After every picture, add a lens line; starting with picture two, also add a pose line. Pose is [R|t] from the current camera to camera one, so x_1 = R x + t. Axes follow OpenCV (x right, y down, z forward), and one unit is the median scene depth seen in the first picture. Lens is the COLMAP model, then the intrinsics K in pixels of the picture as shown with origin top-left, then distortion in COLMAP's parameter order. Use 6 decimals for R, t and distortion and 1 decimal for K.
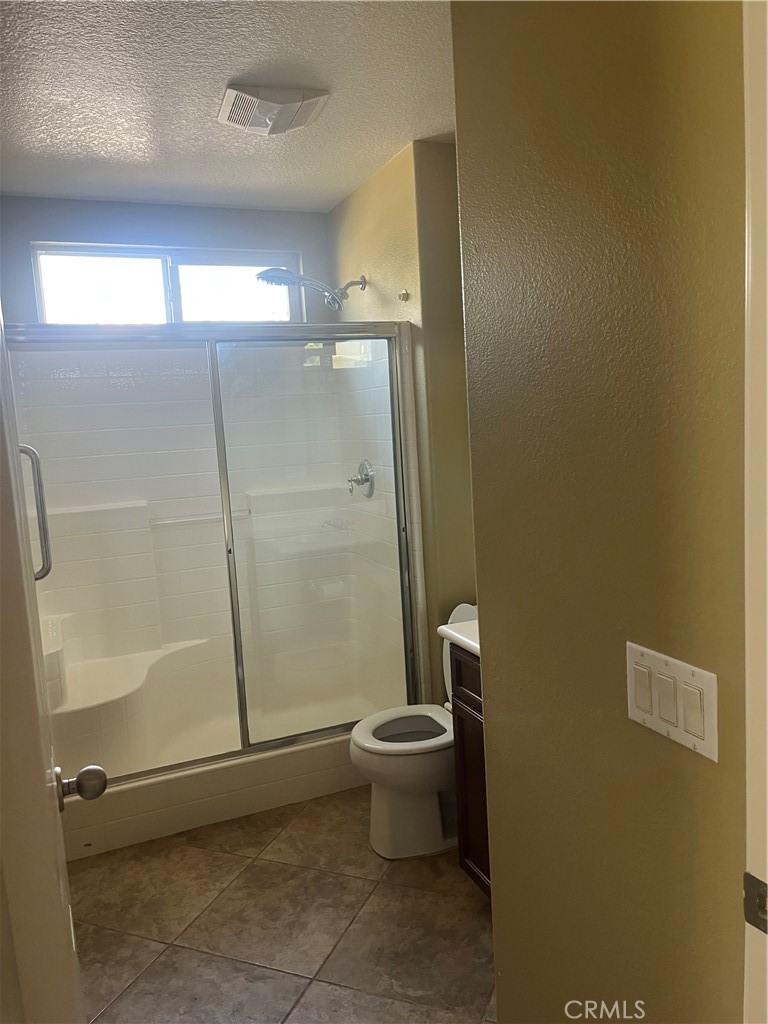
lens RADIAL K [[783.0, 0, 394.4], [0, 783.0, 510.9], [0, 0, 1]] dist [0.069021, -0.101415]
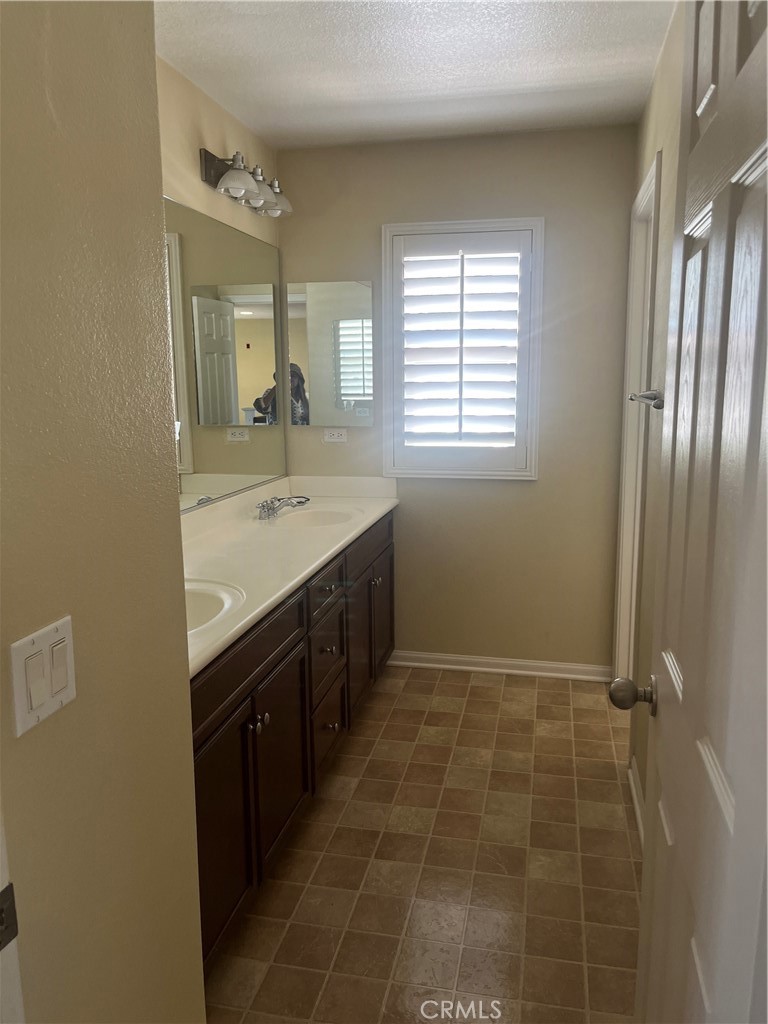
lens RADIAL K [[783.0, 0, 394.4], [0, 783.0, 510.9], [0, 0, 1]] dist [0.069021, -0.101415]
pose [[-0.821874, -0.038331, 0.568379, -0.514774], [0.124781, 0.961391, 0.245269, -0.125451], [-0.555836, 0.272503, -0.785359, 1.446769]]
